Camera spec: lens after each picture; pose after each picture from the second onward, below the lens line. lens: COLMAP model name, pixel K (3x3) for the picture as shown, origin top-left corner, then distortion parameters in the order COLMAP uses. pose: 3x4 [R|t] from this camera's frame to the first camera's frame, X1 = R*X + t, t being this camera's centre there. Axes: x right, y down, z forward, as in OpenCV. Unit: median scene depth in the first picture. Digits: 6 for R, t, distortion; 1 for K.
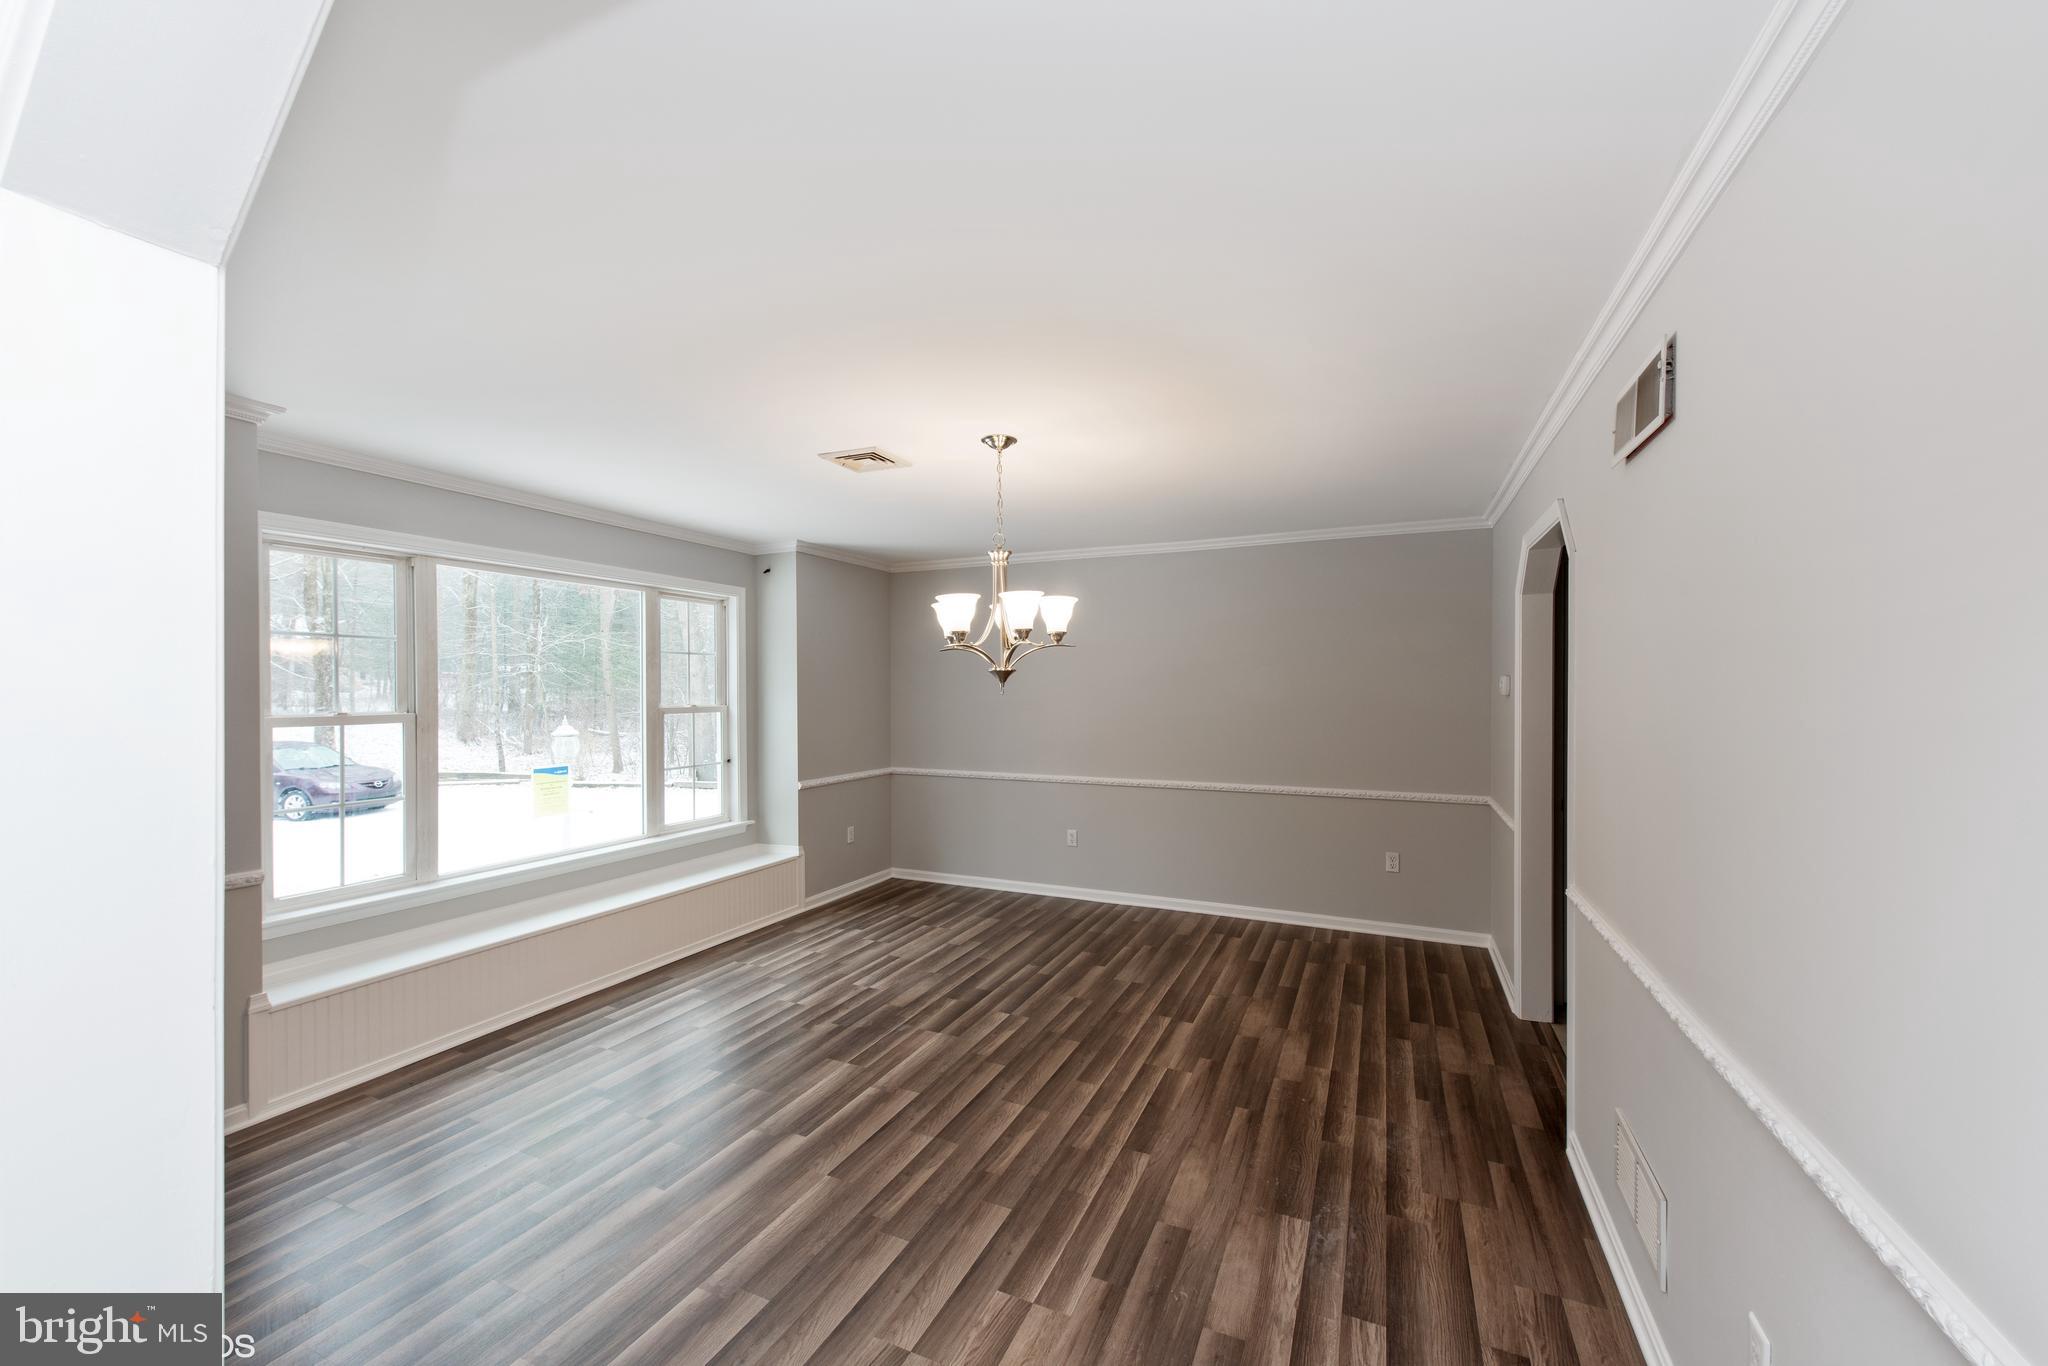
lens RADIAL K [[792.6, 0, 1026.8], [0, 792.6, 690.8], [0, 0, 1]] dist [0.010161, -0.002381]
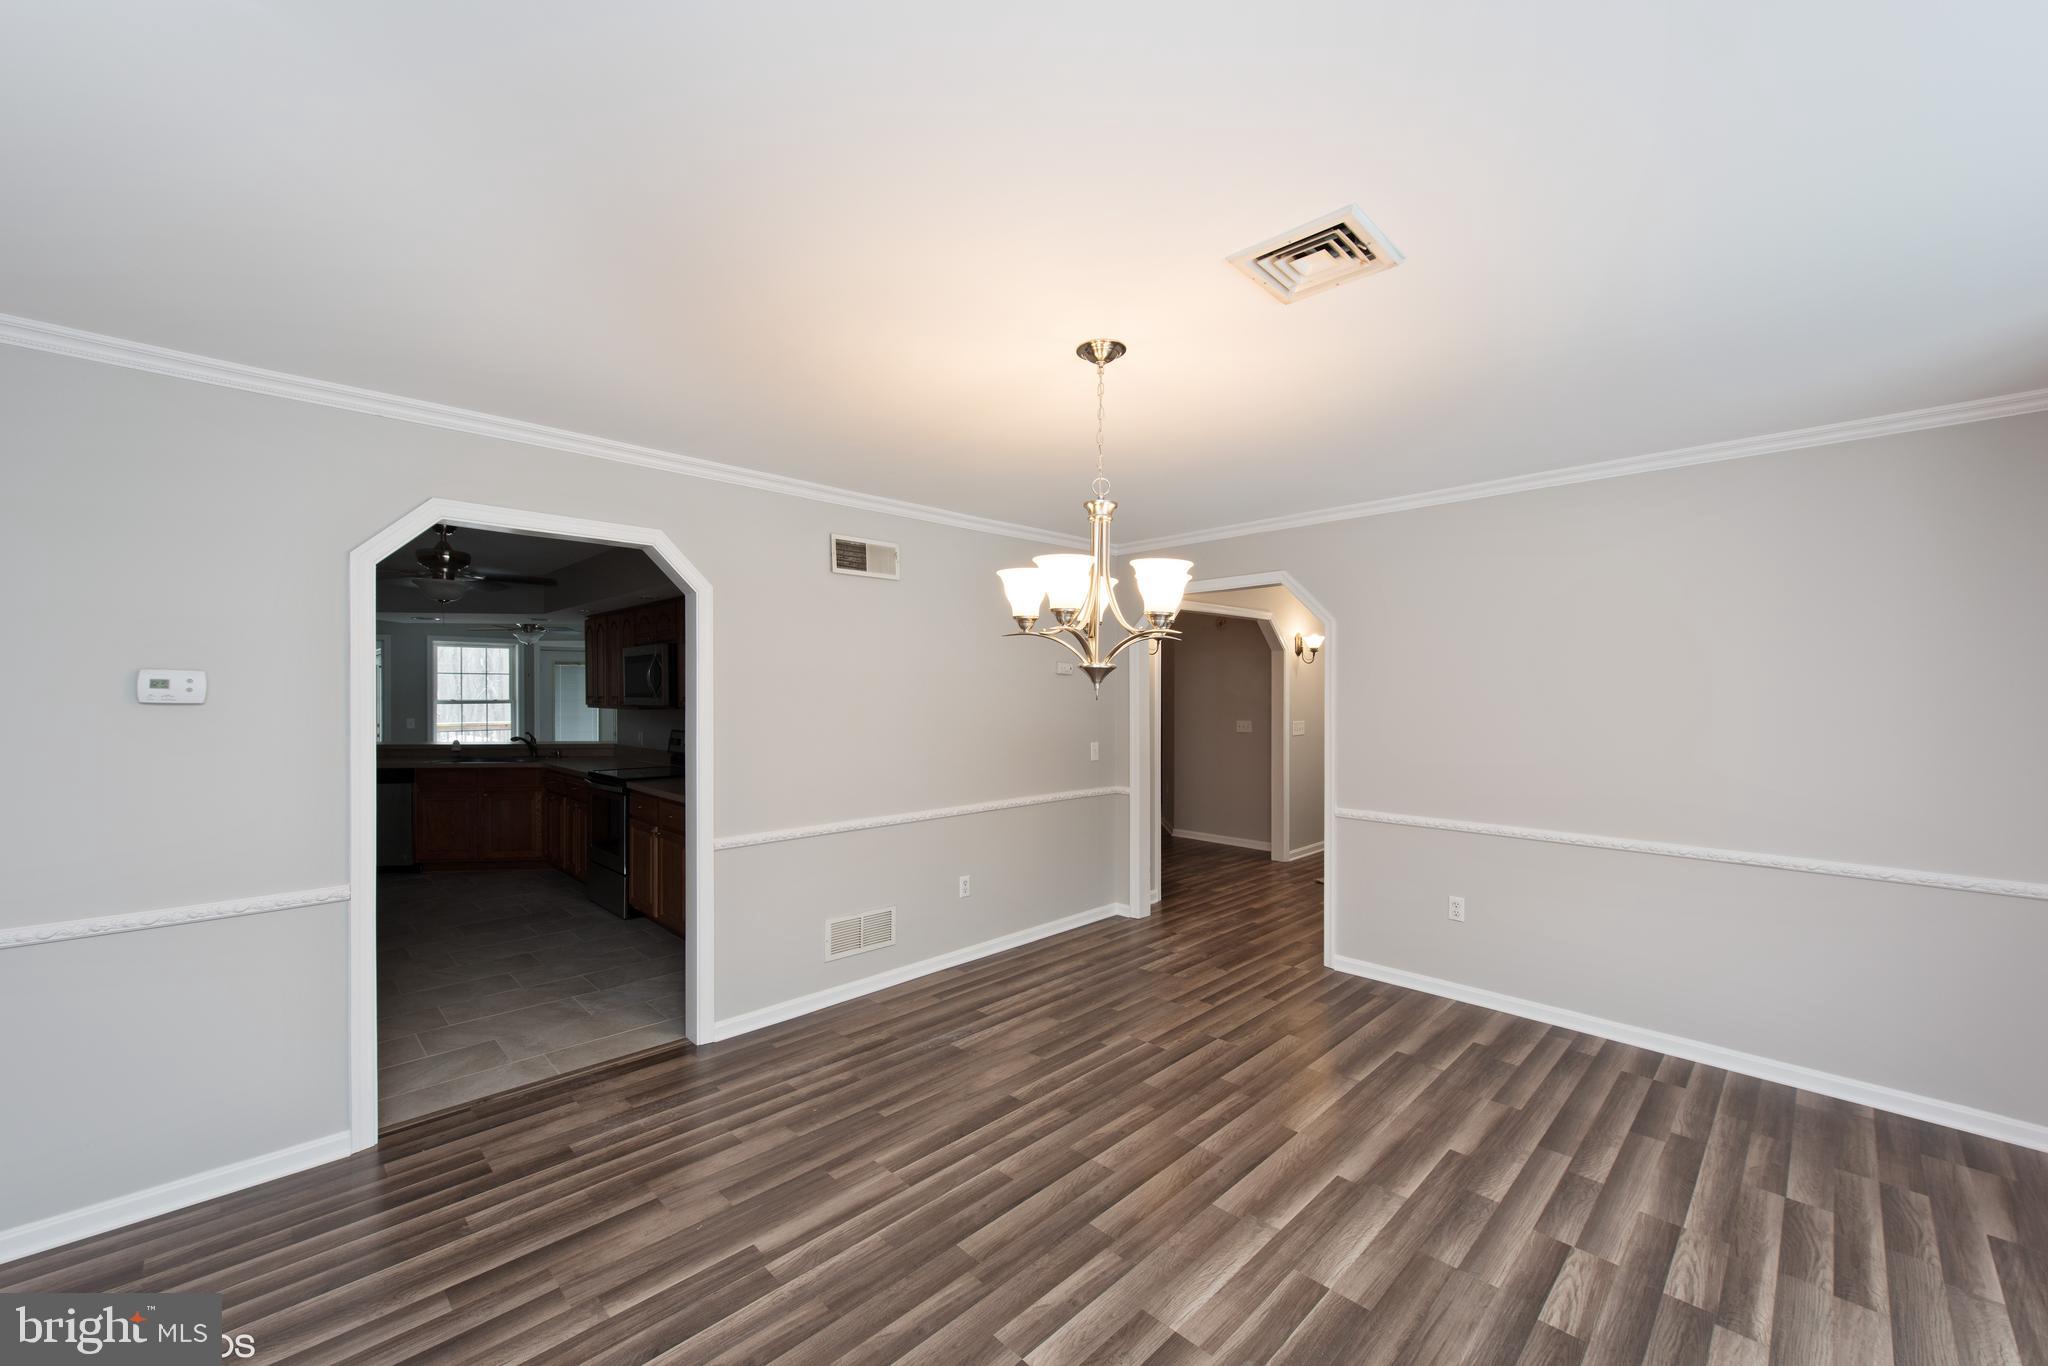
lens RADIAL K [[792.6, 0, 1022.8], [0, 792.6, 690.2], [0, 0, 1]] dist [0.010161, -0.002381]
pose [[-0.931243, 0.000078, 0.364399, -0.256851], [0.001169, 0.999995, 0.002772, -0.008124], [-0.364397, 0.003007, -0.931239, 1.869394]]
